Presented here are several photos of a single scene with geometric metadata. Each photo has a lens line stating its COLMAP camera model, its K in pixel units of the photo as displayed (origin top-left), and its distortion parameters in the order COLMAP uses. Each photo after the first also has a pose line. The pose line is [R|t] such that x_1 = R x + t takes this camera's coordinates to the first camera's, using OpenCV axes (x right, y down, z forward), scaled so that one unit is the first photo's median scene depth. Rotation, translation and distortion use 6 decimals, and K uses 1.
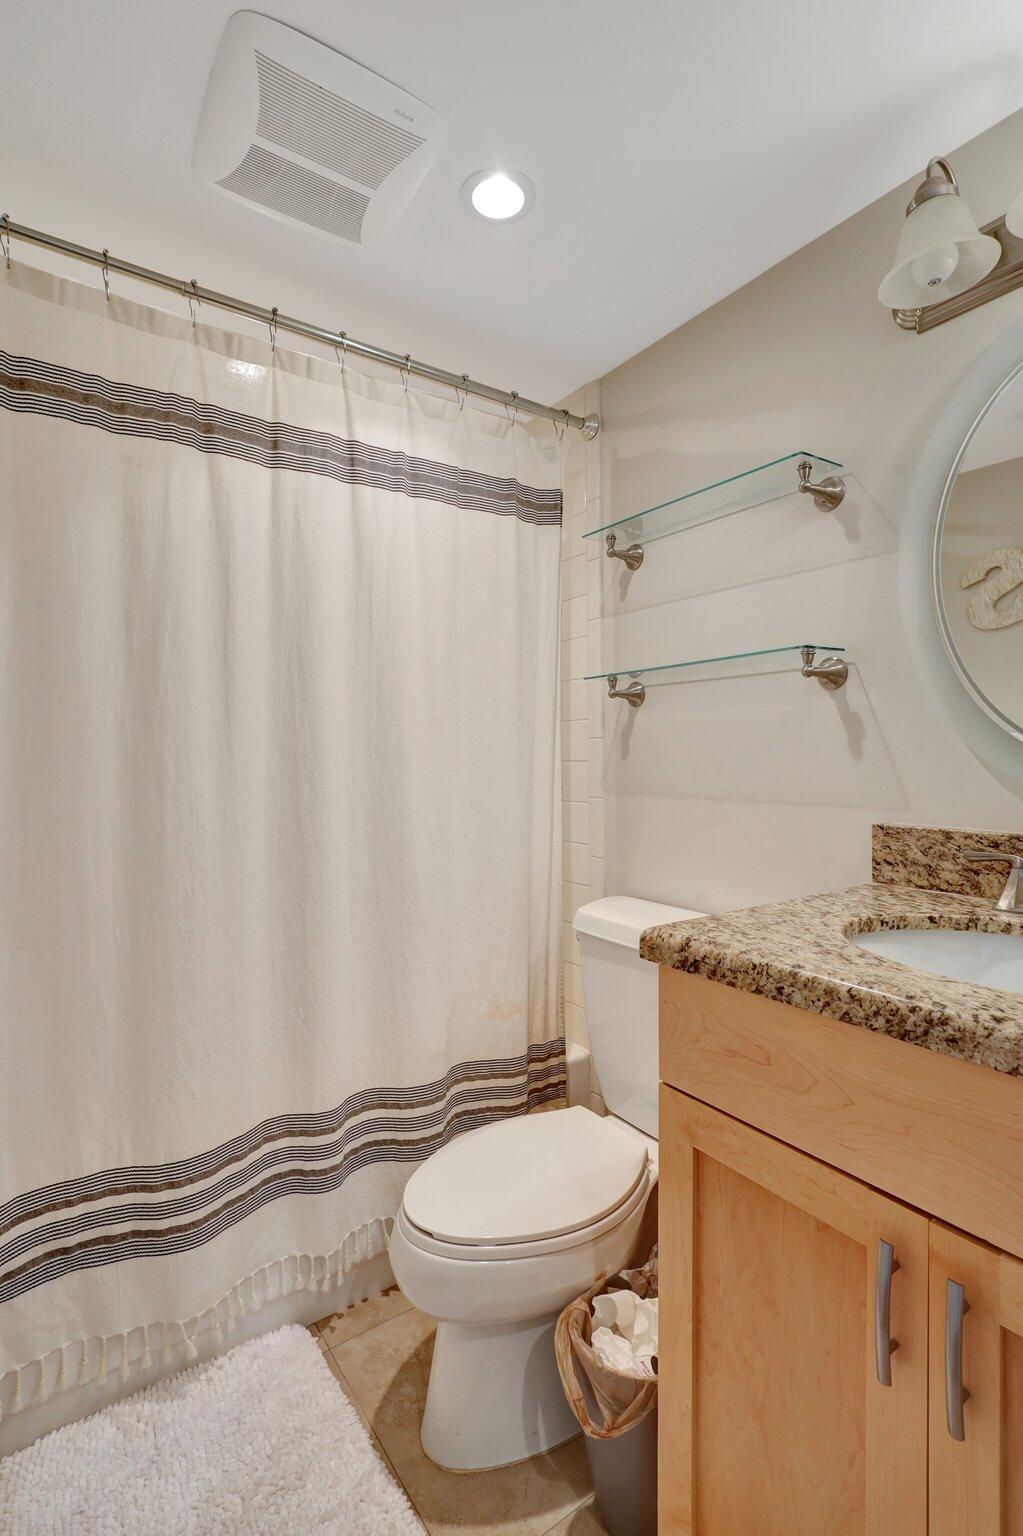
lens RADIAL K [[716.1, 0, 513.8], [0, 716.1, 775.1], [0, 0, 1]] dist [0.002977, -0.000265]
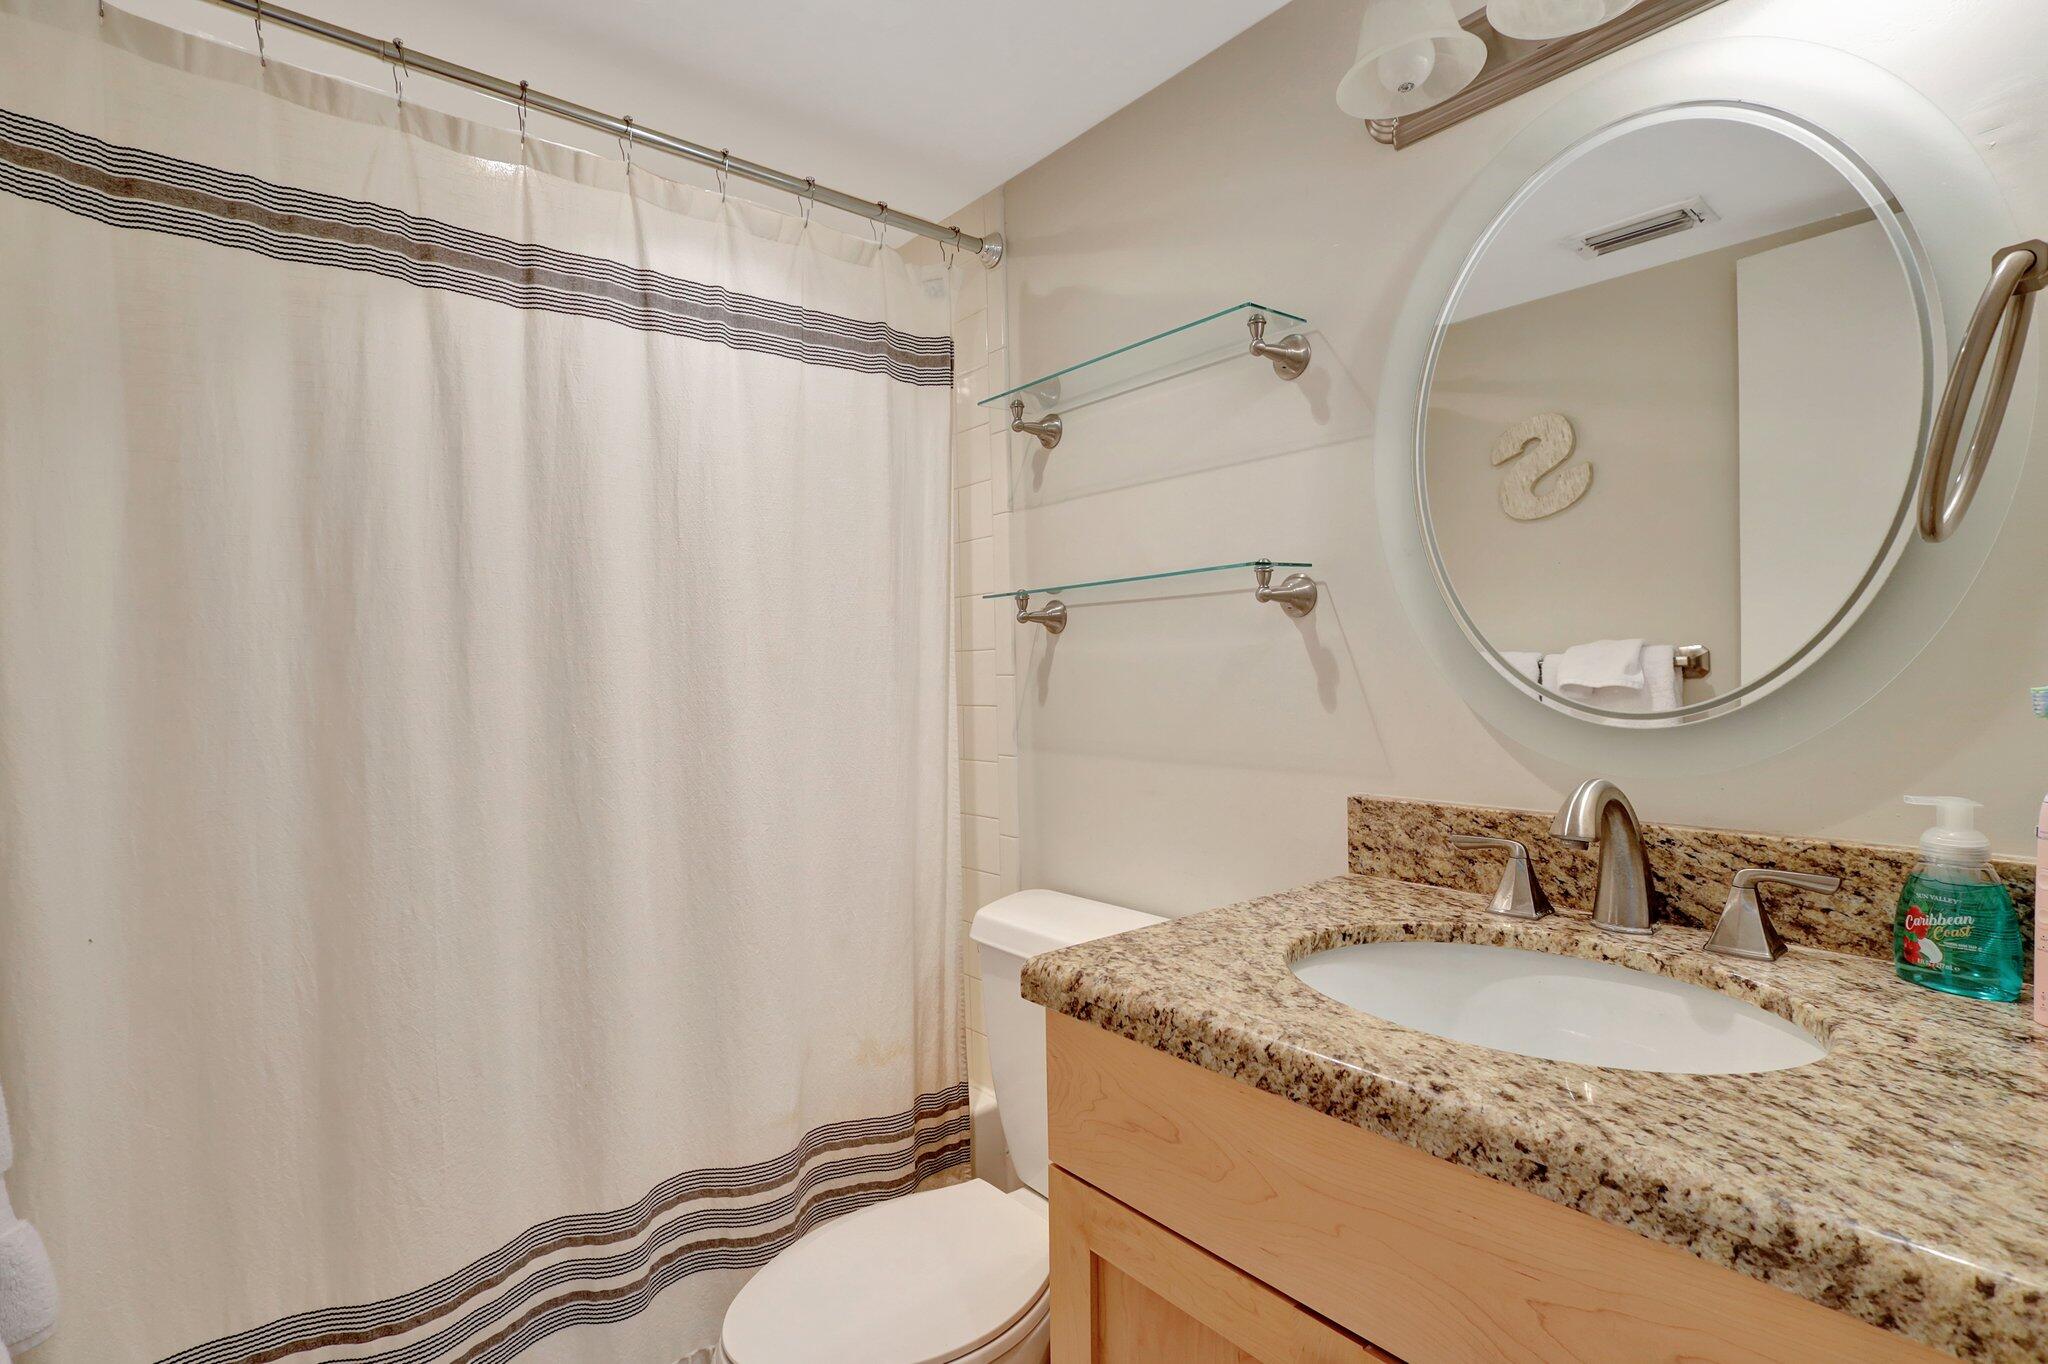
lens RADIAL K [[954.8, 0, 1205.8], [0, 954.8, 604.1], [0, 0, 1]] dist [0.002977, -0.000265]
pose [[0.996862, -0.015785, 0.077574, 0.259262], [0.014885, 0.999815, 0.012163, -0.141129], [-0.077752, -0.010970, 0.996912, 0.003777]]
